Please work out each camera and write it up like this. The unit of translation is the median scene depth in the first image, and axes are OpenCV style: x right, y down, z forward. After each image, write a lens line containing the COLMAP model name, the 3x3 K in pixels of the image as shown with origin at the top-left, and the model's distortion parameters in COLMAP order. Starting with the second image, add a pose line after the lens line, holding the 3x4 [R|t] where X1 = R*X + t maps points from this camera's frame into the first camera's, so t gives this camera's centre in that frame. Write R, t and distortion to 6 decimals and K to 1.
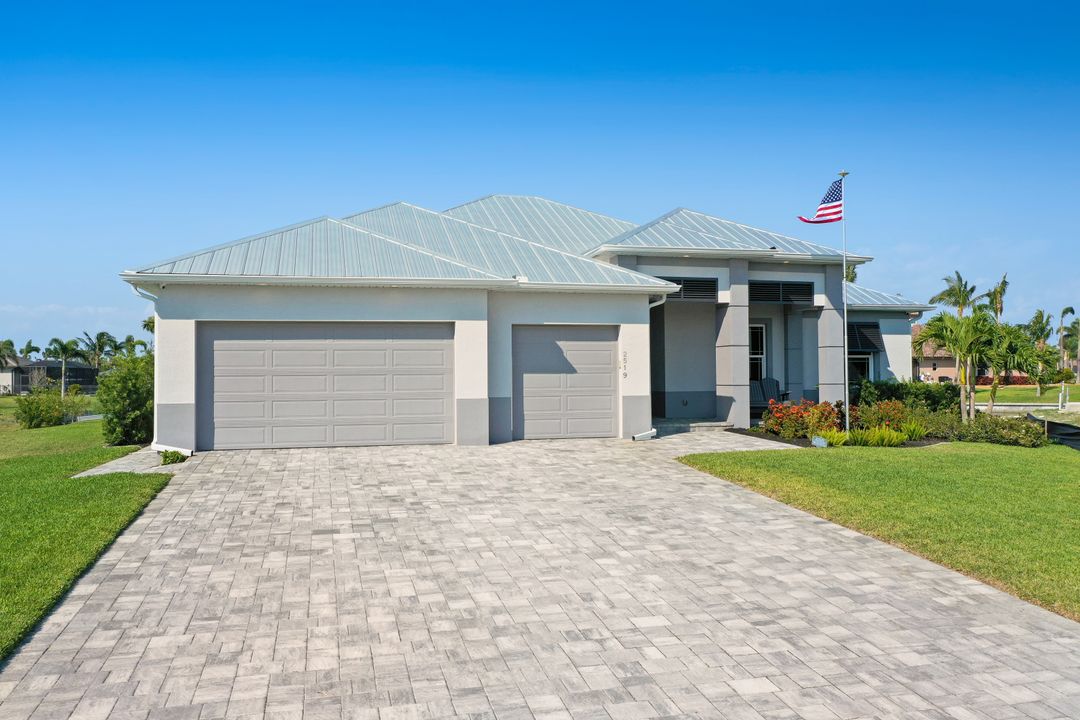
lens RADIAL K [[869.1, 0, 543.5], [0, 869.1, 353.8], [0, 0, 1]] dist [0.000152, 0.009853]
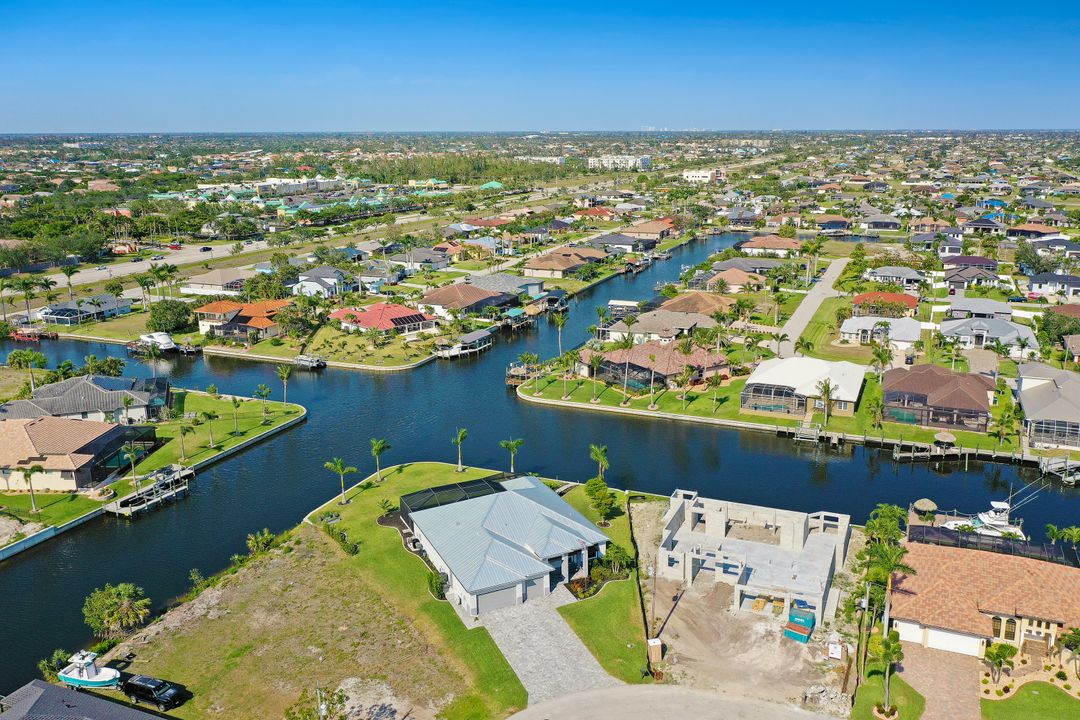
lens RADIAL K [[869.1, 0, 546.1], [0, 869.1, 360.0], [0, 0, 1]] dist [0.000152, 0.009853]
pose [[0.982311, -0.048478, 0.180872, -0.796689], [-0.000547, 0.965160, 0.261660, -2.701981], [-0.187255, -0.257131, 0.948061, -3.702039]]
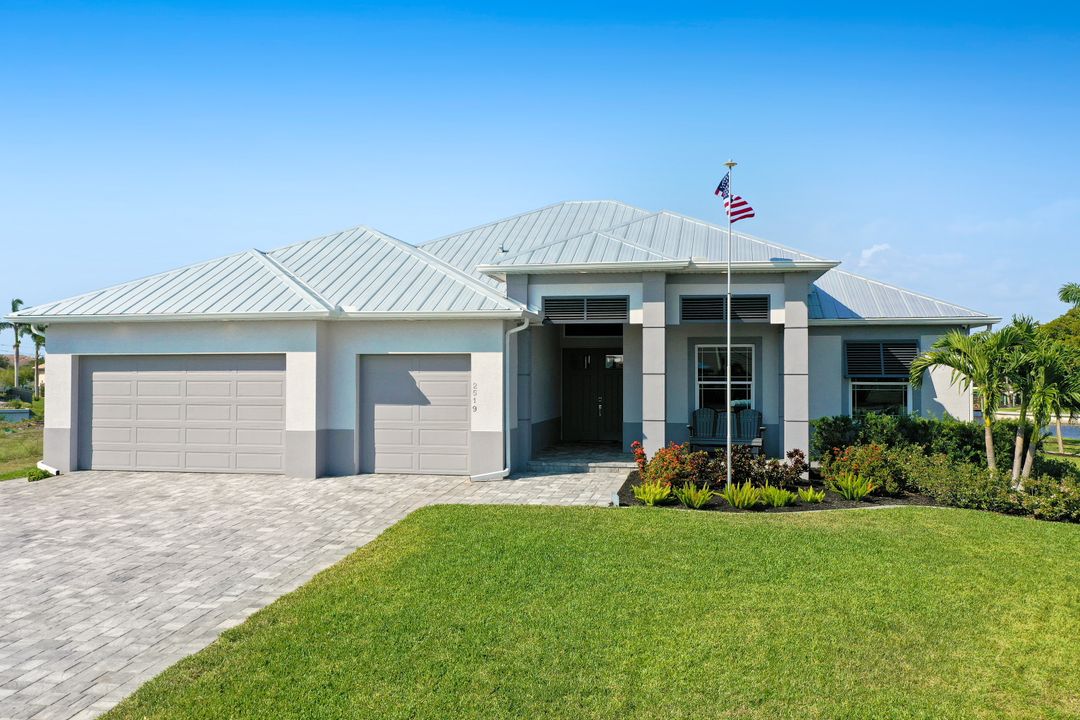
lens RADIAL K [[869.1, 0, 542.6], [0, 869.1, 362.2], [0, 0, 1]] dist [0.000152, 0.009853]
pose [[0.902672, 0.001536, -0.430326, 0.552519], [0.003042, 0.999946, 0.009949, -0.033102], [0.430318, -0.010290, 0.902619, 0.208136]]
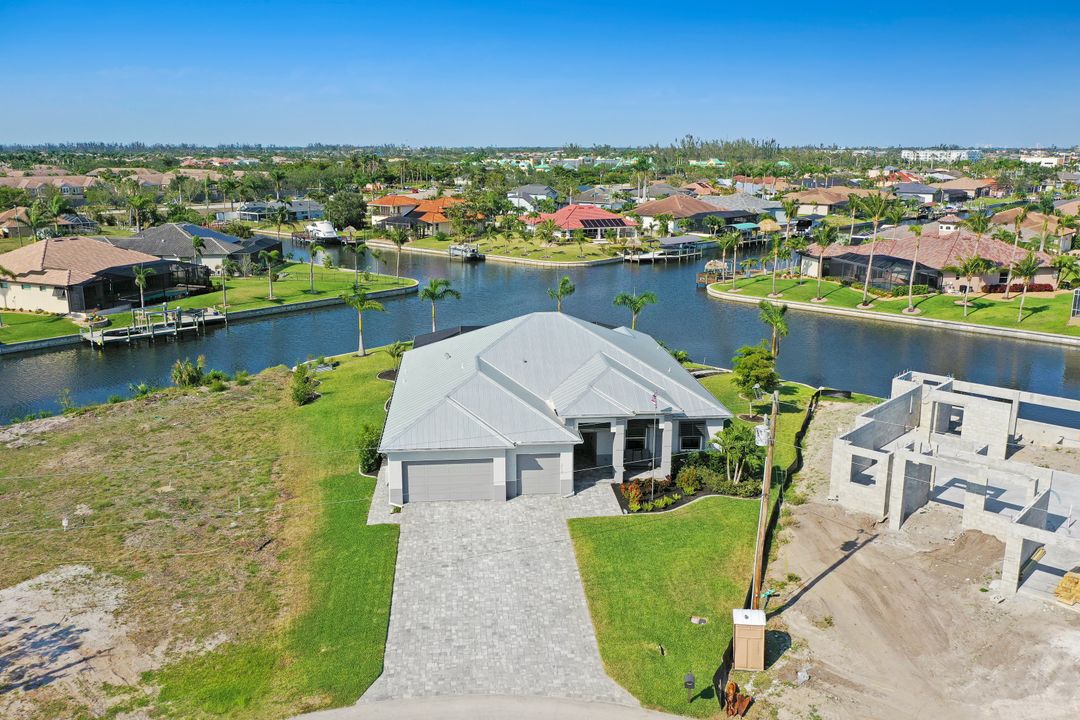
lens RADIAL K [[869.1, 0, 530.3], [0, 869.1, 358.4], [0, 0, 1]] dist [0.000152, 0.009853]
pose [[0.986066, 0.043472, -0.160571, 0.396320], [-0.002797, 0.969446, 0.245289, -0.919859], [0.166328, -0.241422, 0.956060, -1.358312]]
